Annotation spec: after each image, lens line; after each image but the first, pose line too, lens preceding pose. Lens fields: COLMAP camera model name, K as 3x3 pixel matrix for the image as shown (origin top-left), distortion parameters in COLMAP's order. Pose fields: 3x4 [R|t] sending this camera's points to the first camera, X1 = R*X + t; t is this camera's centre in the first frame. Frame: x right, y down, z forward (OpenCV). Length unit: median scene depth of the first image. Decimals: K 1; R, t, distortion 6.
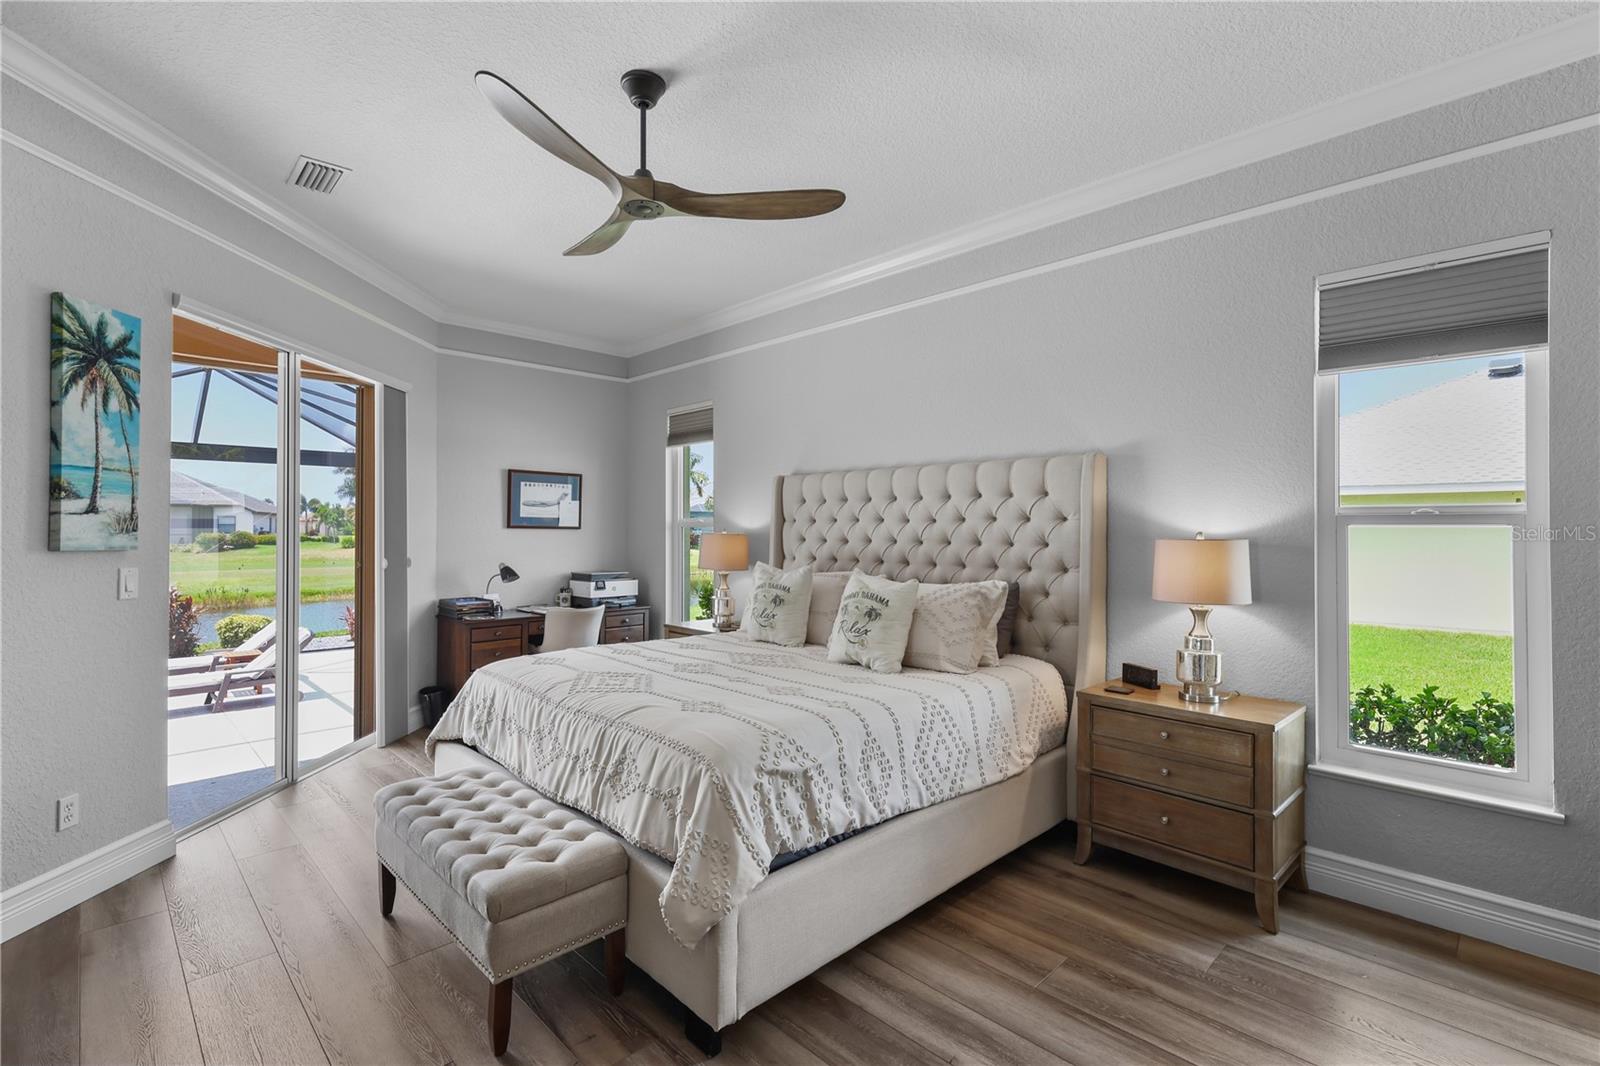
lens RADIAL K [[727.3, 0, 799.4], [0, 727.3, 524.2], [0, 0, 1]] dist [0.007048, -0.000867]
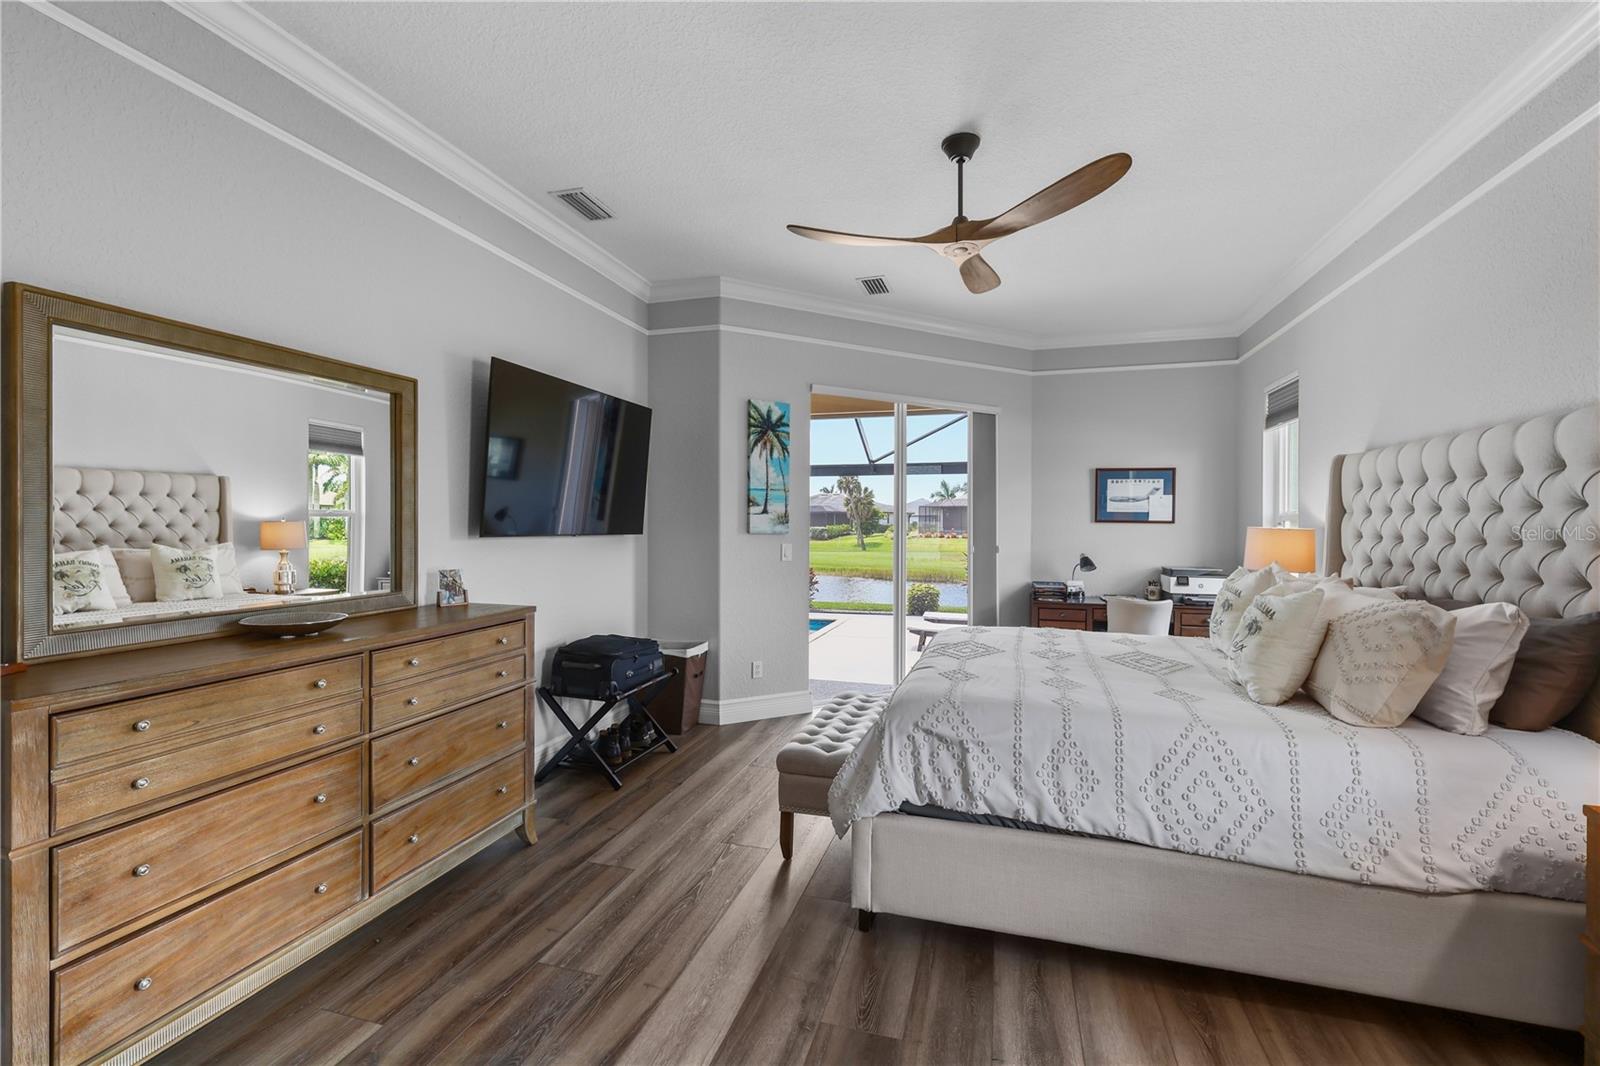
lens RADIAL K [[696.5, 0, 801.4], [0, 696.5, 524.6], [0, 0, 1]] dist [0.003928, -0.000740]
pose [[0.478916, 0.001731, -0.877859, 0.611277], [0.003880, 0.999984, 0.004088, 0.005693], [0.877852, -0.005364, 0.478901, 0.217046]]
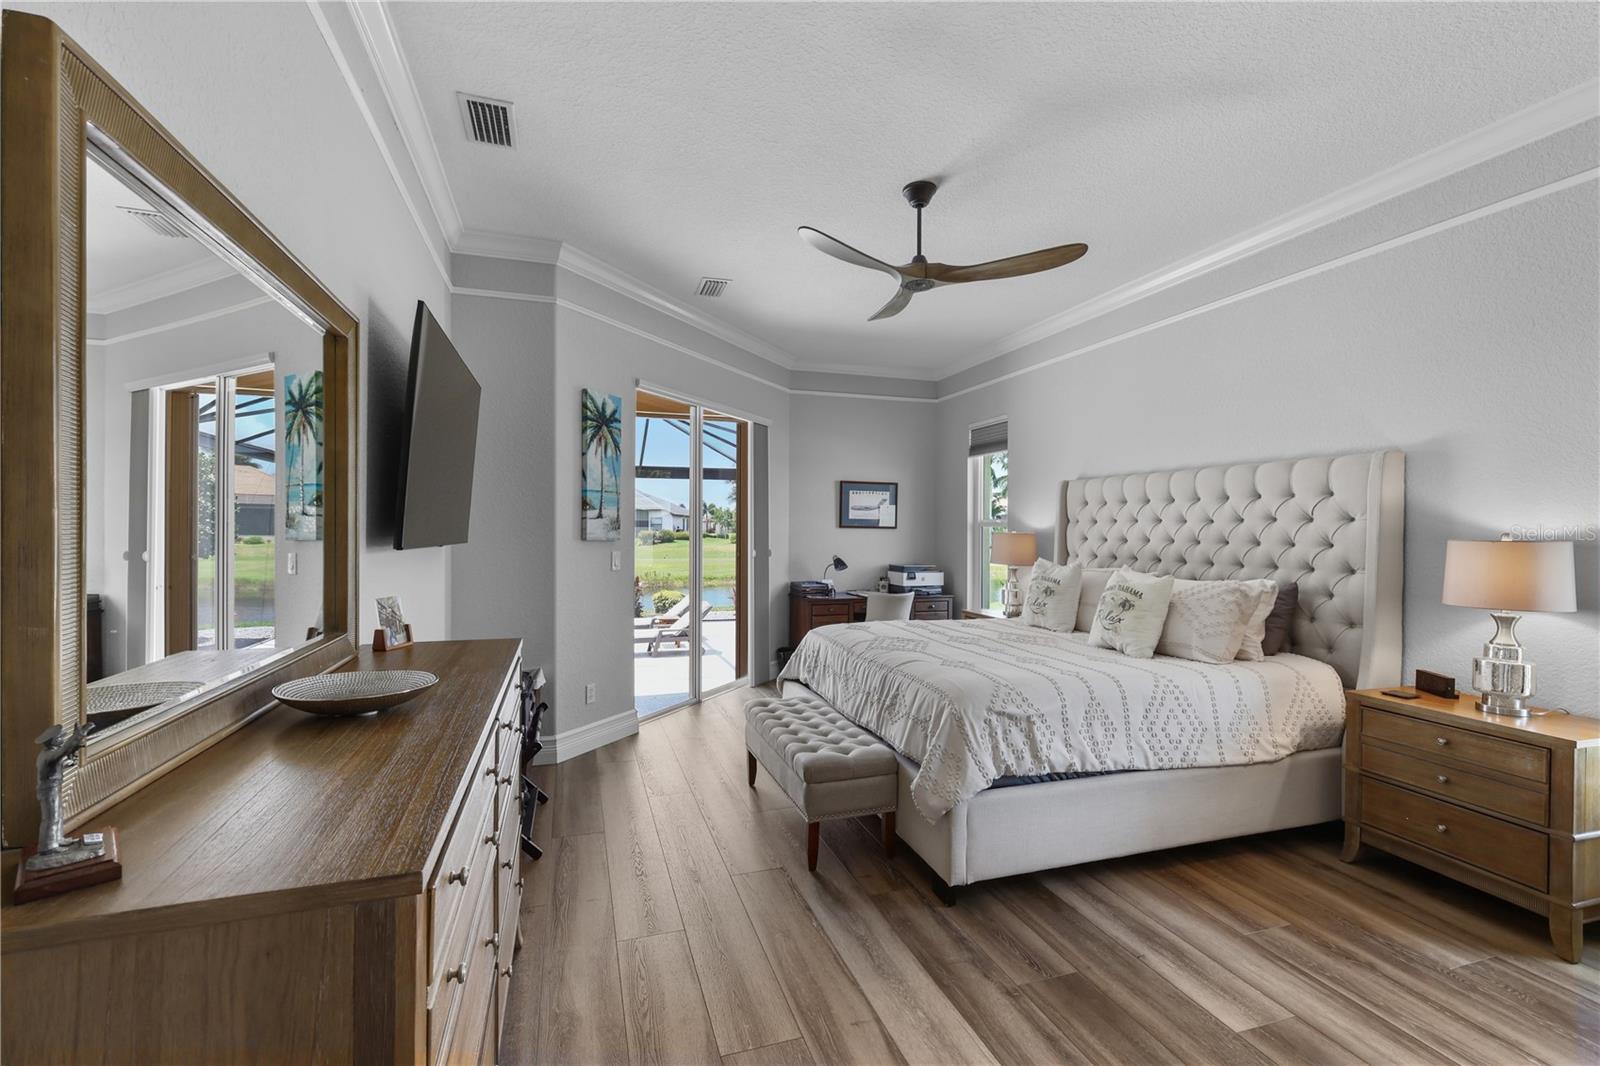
lens RADIAL K [[696.5, 0, 798.2], [0, 696.5, 531.6], [0, 0, 1]] dist [0.003928, -0.000740]
pose [[0.894147, 0.004610, -0.447749, 0.146188], [0.000174, 0.999943, 0.010645, -0.001184], [0.447773, -0.009596, 0.894096, -0.212789]]
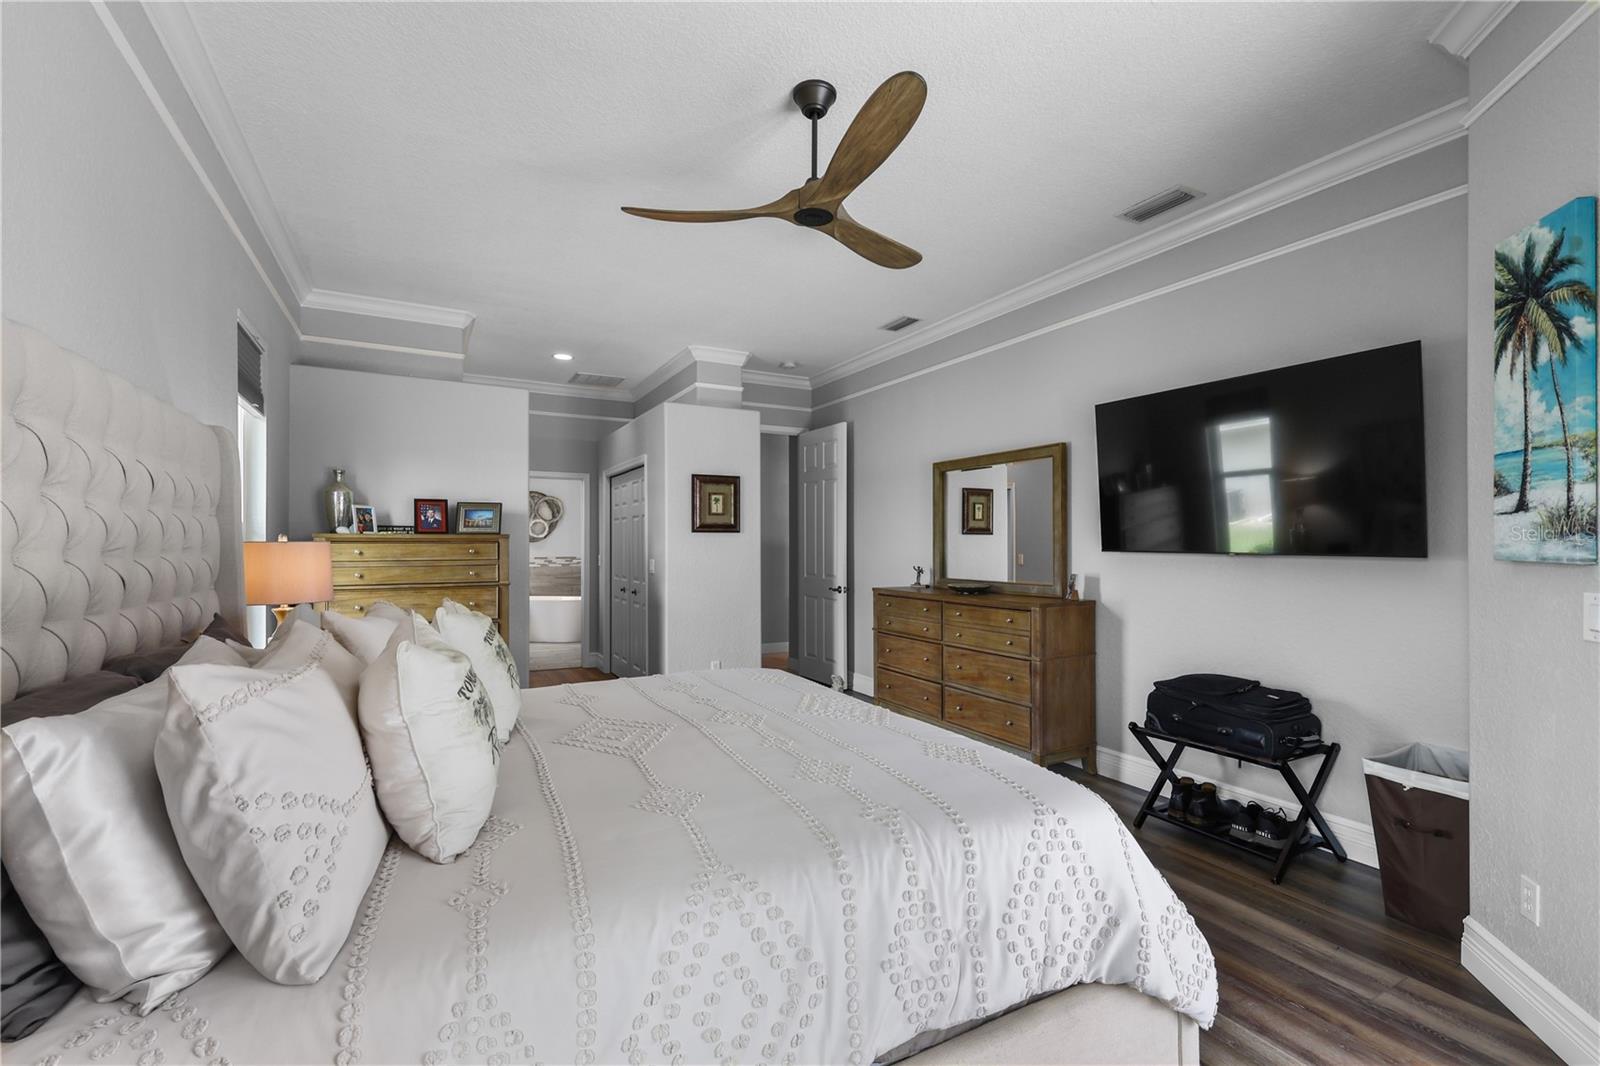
lens RADIAL K [[696.5, 0, 797.2], [0, 696.5, 536.6], [0, 0, 1]] dist [0.003928, -0.000740]
pose [[-0.963811, -0.002916, 0.266569, -0.422348], [-0.005103, 0.999959, -0.007512, 0.019045], [-0.266536, -0.008600, -0.963787, 1.793240]]
